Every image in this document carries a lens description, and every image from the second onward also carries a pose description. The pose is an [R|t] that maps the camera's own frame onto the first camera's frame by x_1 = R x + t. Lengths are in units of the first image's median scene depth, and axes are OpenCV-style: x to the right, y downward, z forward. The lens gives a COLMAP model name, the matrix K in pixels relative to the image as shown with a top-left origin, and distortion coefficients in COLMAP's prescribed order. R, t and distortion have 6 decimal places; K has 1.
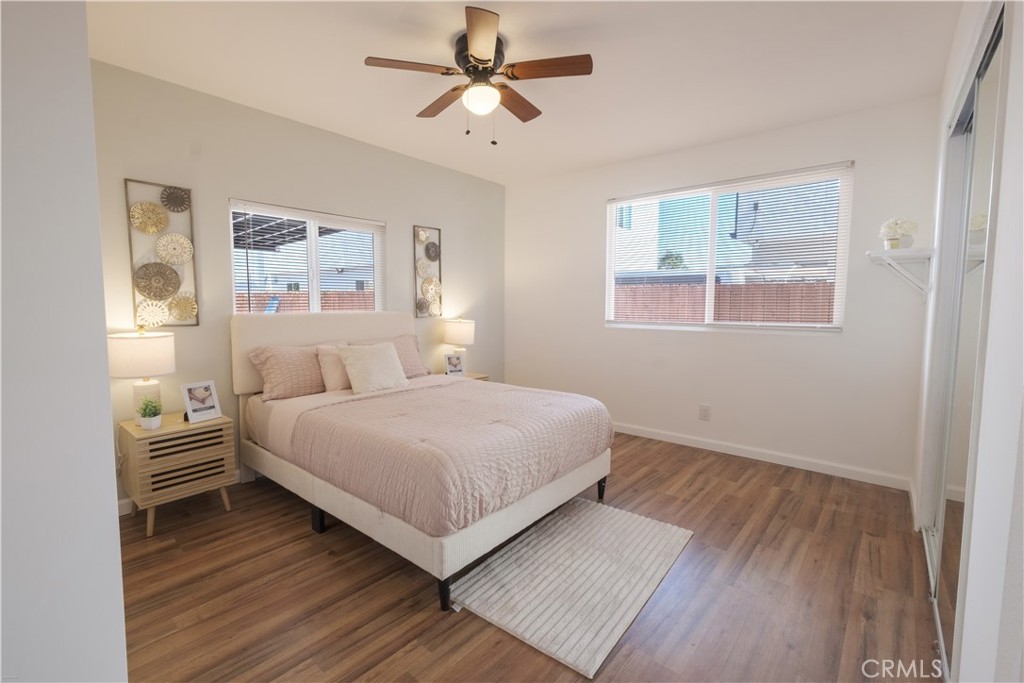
lens RADIAL K [[449.0, 0, 504.6], [0, 449.0, 335.9], [0, 0, 1]] dist [-0.001516, -0.000317]
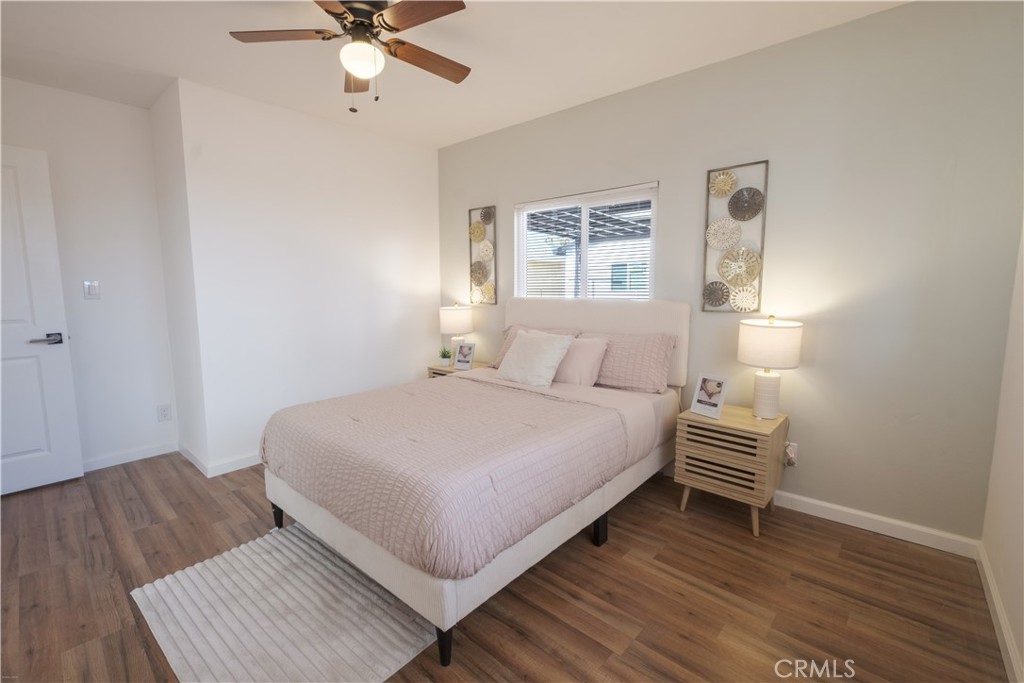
lens RADIAL K [[449.0, 0, 504.6], [0, 449.0, 335.9], [0, 0, 1]] dist [-0.001516, -0.000317]
pose [[-0.010900, 0.106943, -0.994205, 0.699277], [-0.076678, 0.991248, 0.107465, -0.077820], [0.996996, 0.077405, -0.002604, 1.035225]]
